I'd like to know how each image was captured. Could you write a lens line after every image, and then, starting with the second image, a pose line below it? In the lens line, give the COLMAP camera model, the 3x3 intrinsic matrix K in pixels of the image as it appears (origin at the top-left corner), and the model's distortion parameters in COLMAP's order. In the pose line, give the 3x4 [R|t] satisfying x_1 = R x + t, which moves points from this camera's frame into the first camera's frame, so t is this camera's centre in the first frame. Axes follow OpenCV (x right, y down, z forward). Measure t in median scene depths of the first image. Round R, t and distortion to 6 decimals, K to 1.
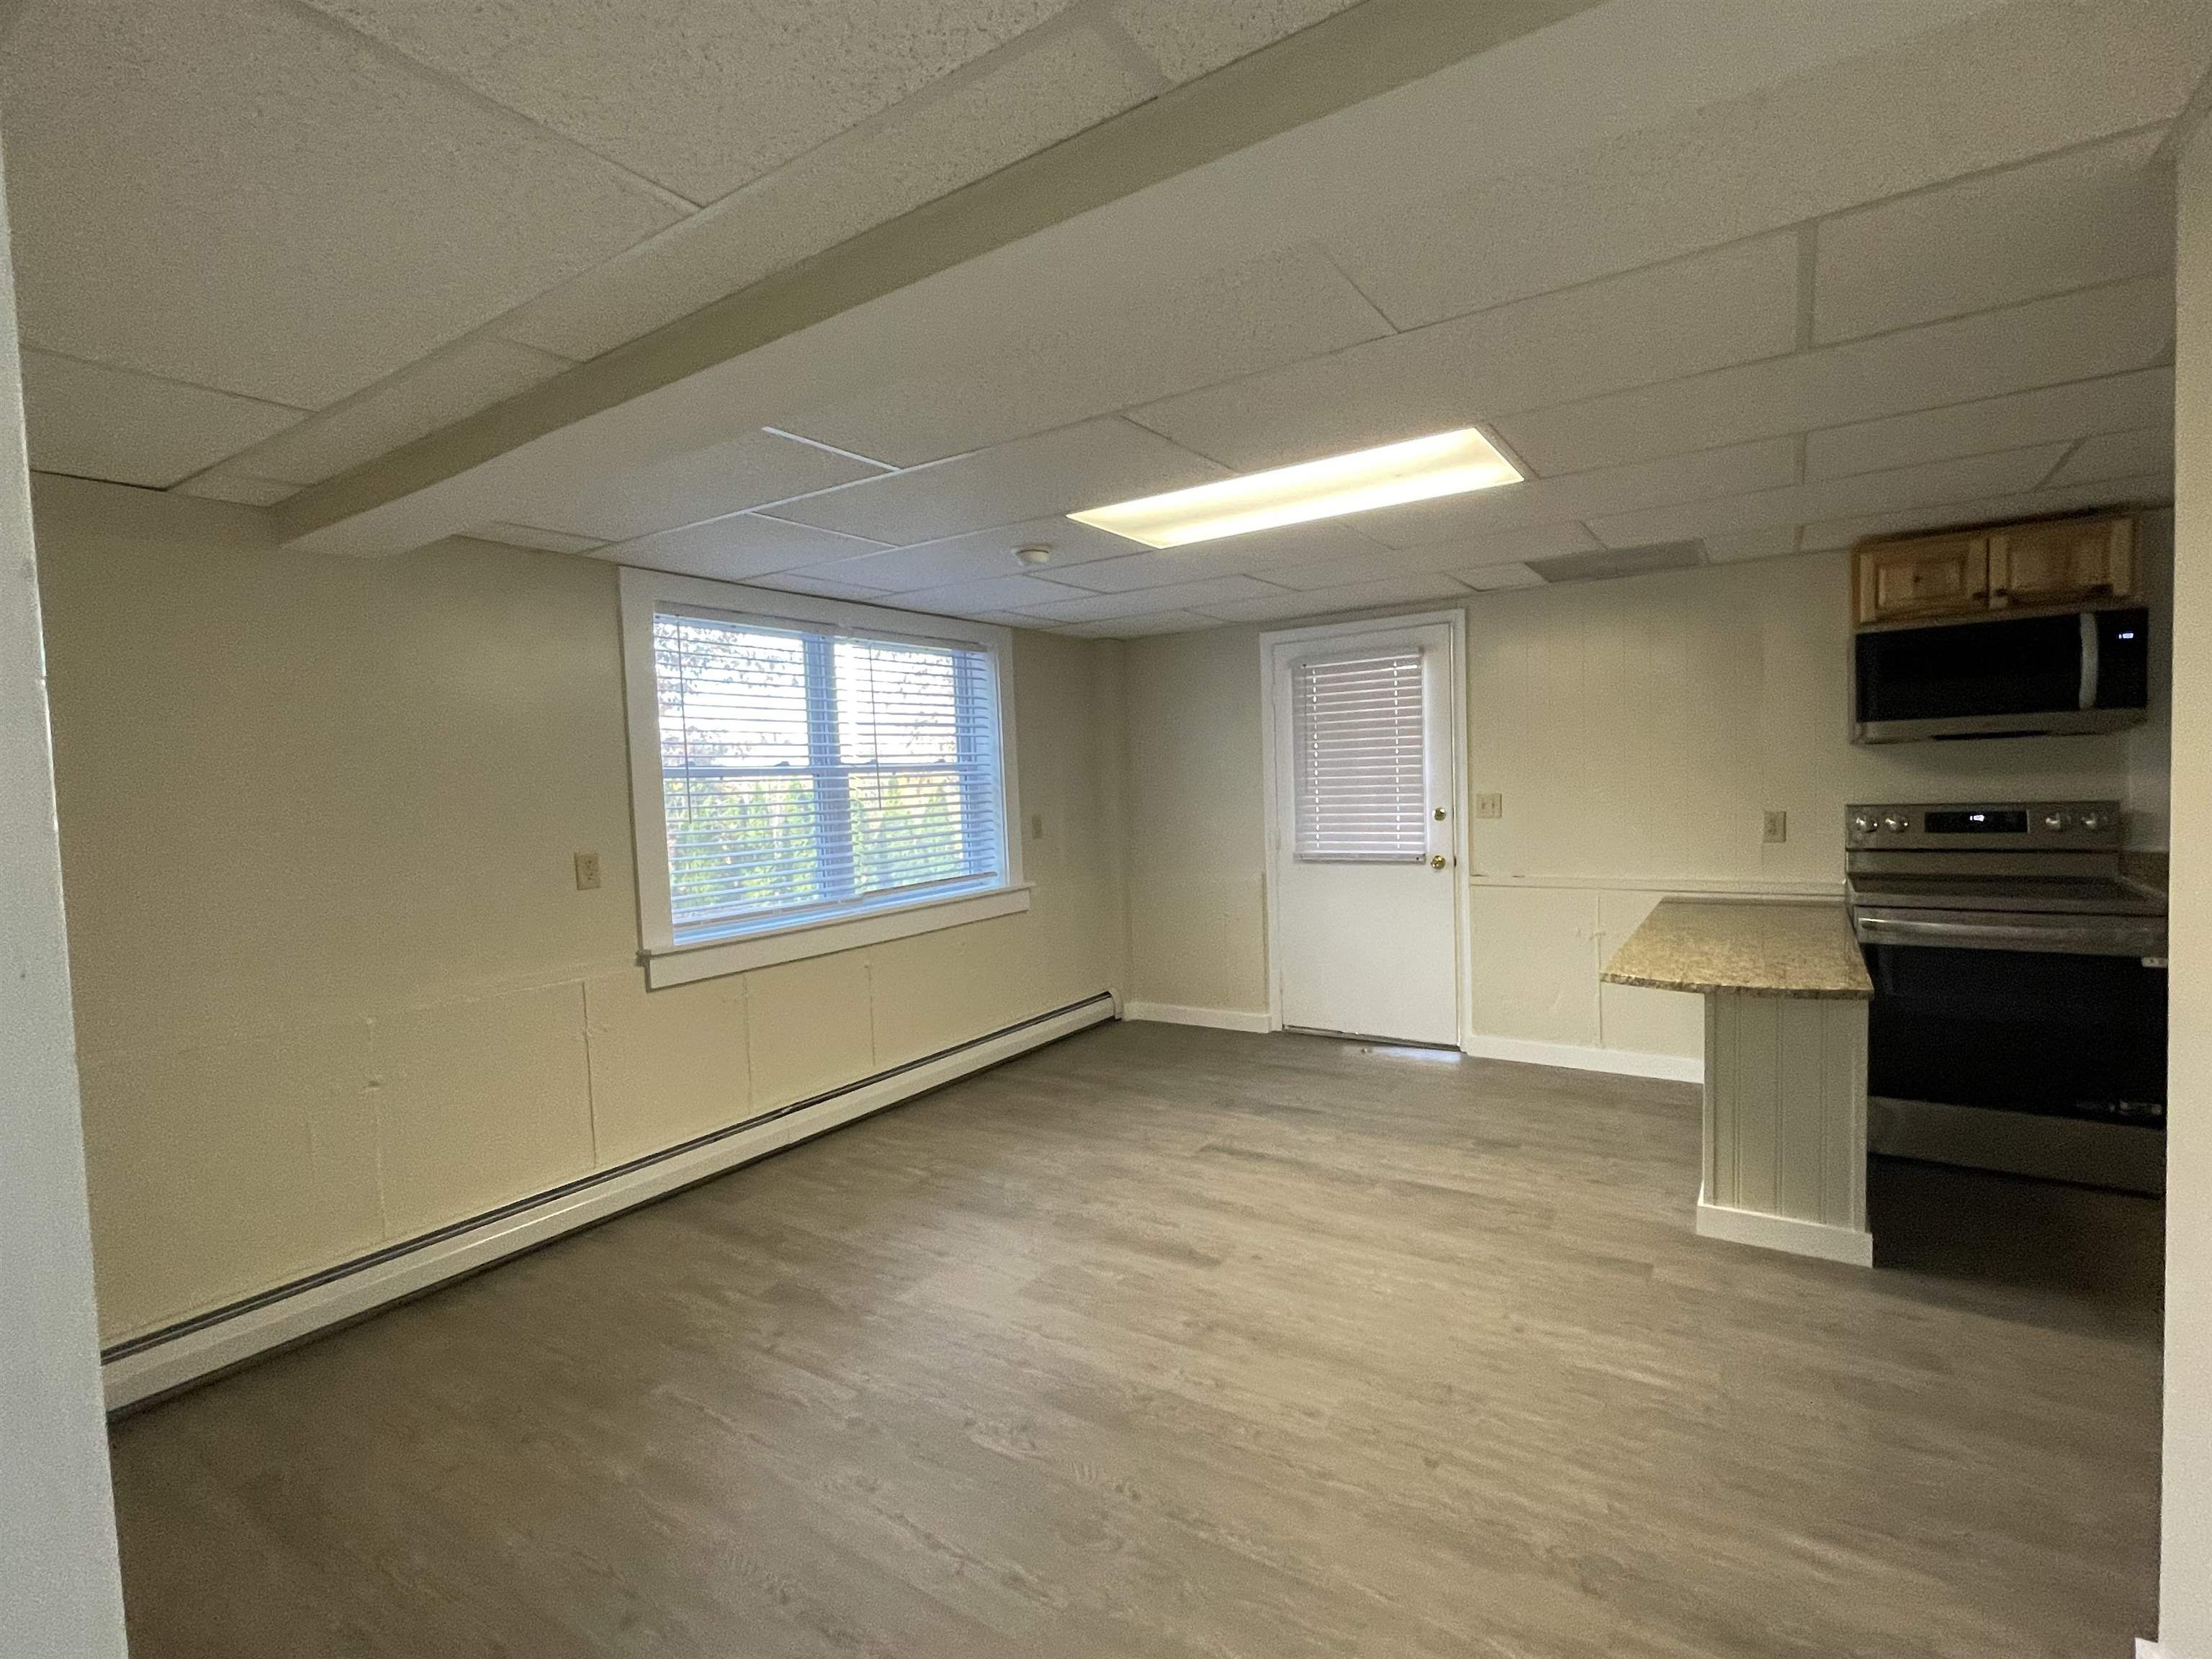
lens RADIAL K [[1020.0, 0, 1106.0], [0, 1020.0, 829.5], [0, 0, 1]] dist [-0.002355, 0.000046]
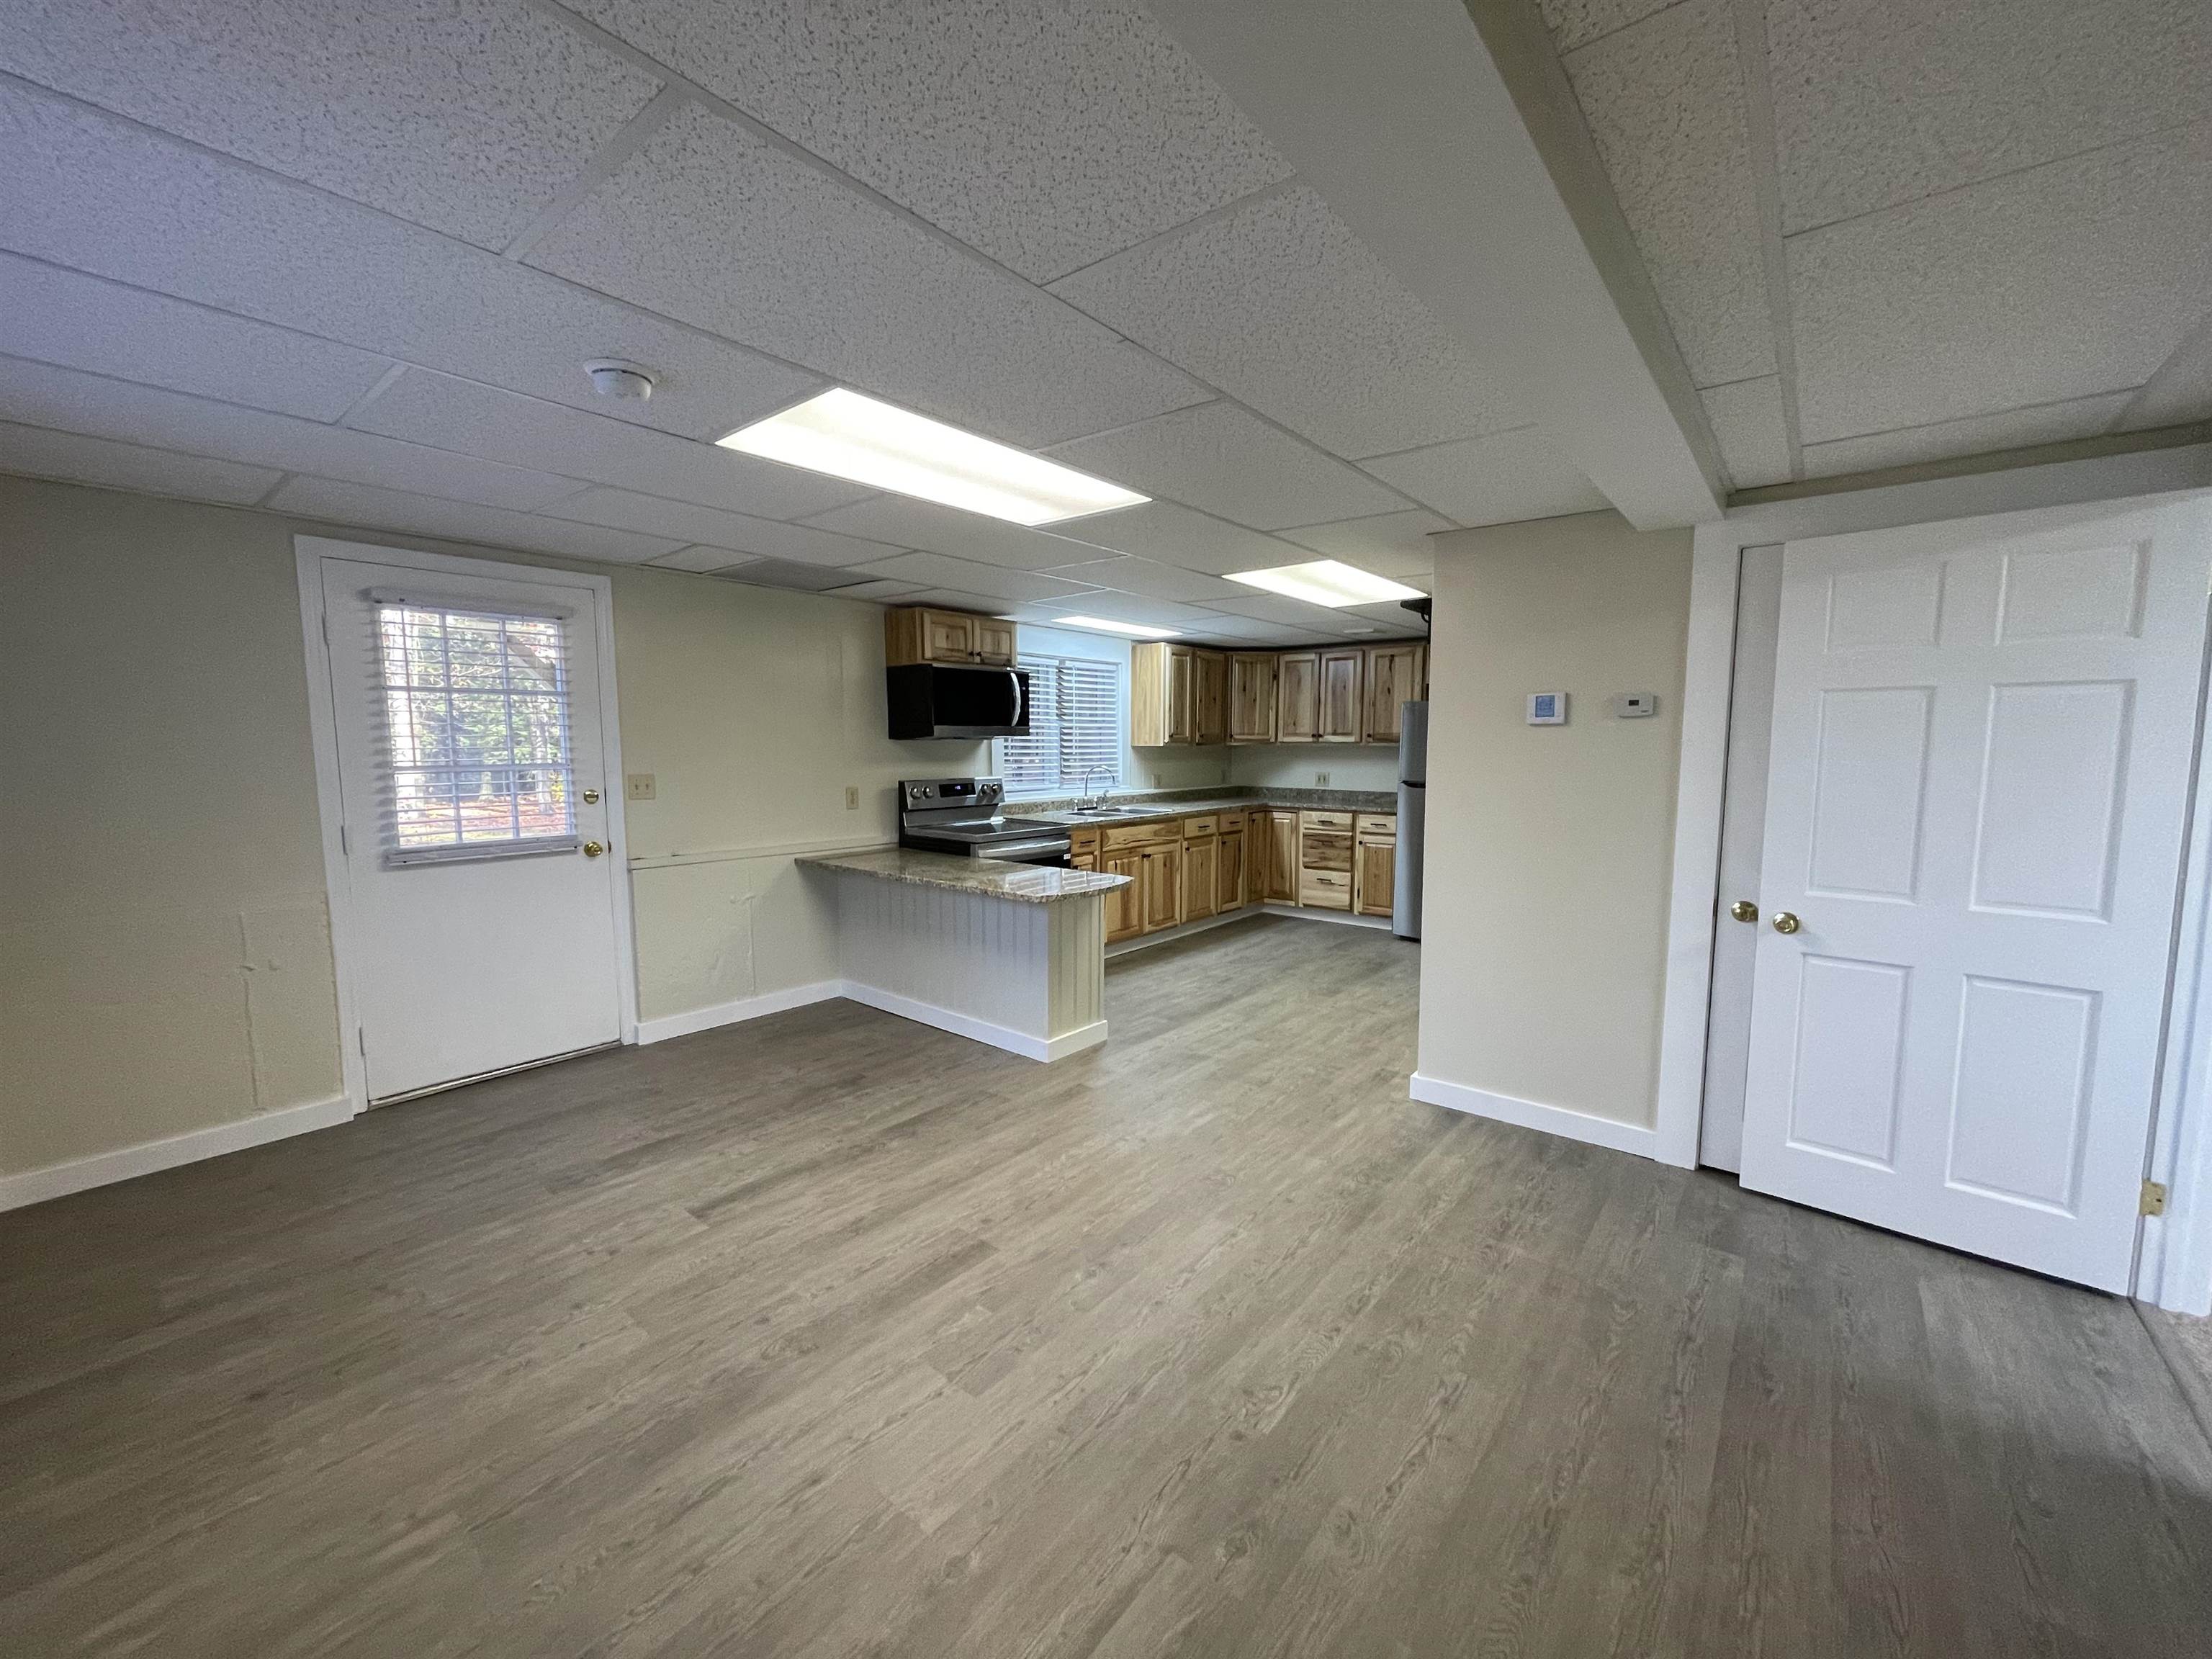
lens RADIAL K [[886.5, 0, 1101.2], [0, 886.5, 828.8], [0, 0, 1]] dist [-0.001302, -0.000919]
pose [[0.102204, -0.058885, 0.993019, -0.546175], [0.045840, 0.997465, 0.054431, -0.011797], [-0.993707, 0.039957, 0.104644, 0.607240]]
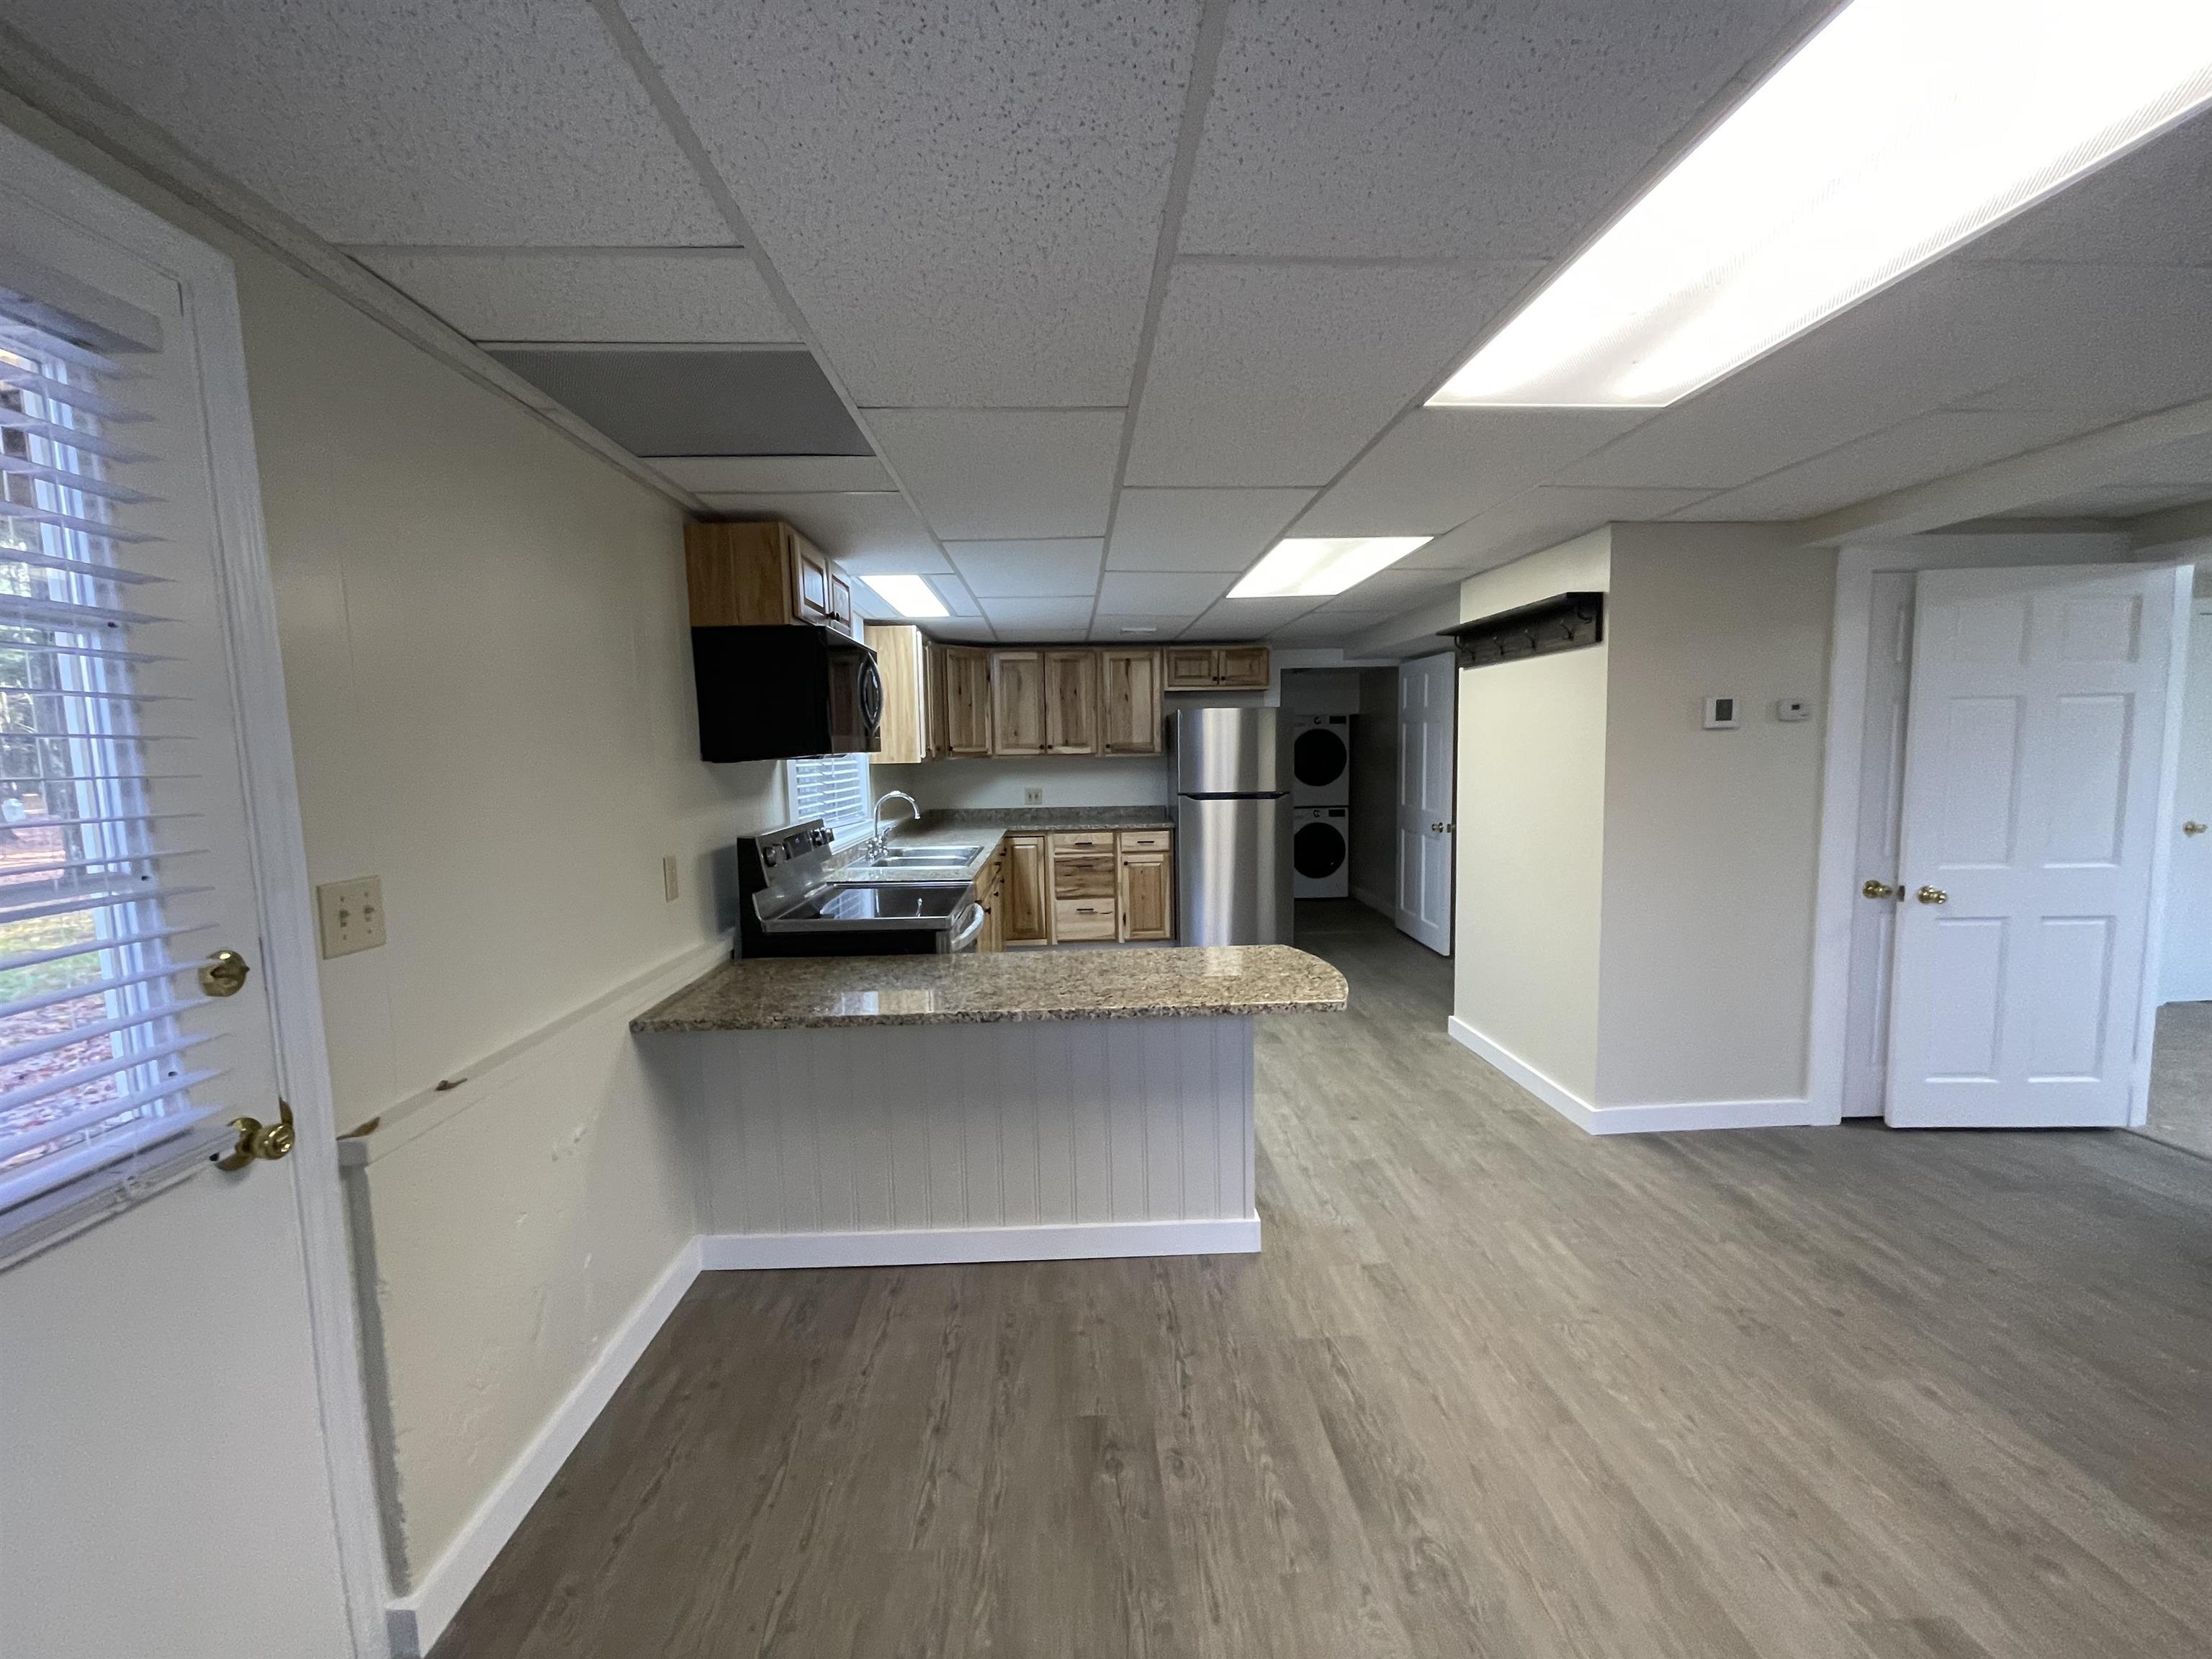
lens RADIAL K [[886.5, 0, 1101.2], [0, 886.5, 828.8], [0, 0, 1]] dist [-0.001302, -0.000919]
pose [[-0.590166, -0.023426, 0.806942, -0.004913], [0.082519, 0.992593, 0.089167, -0.072932], [-0.803054, 0.119211, -0.583861, 1.240675]]
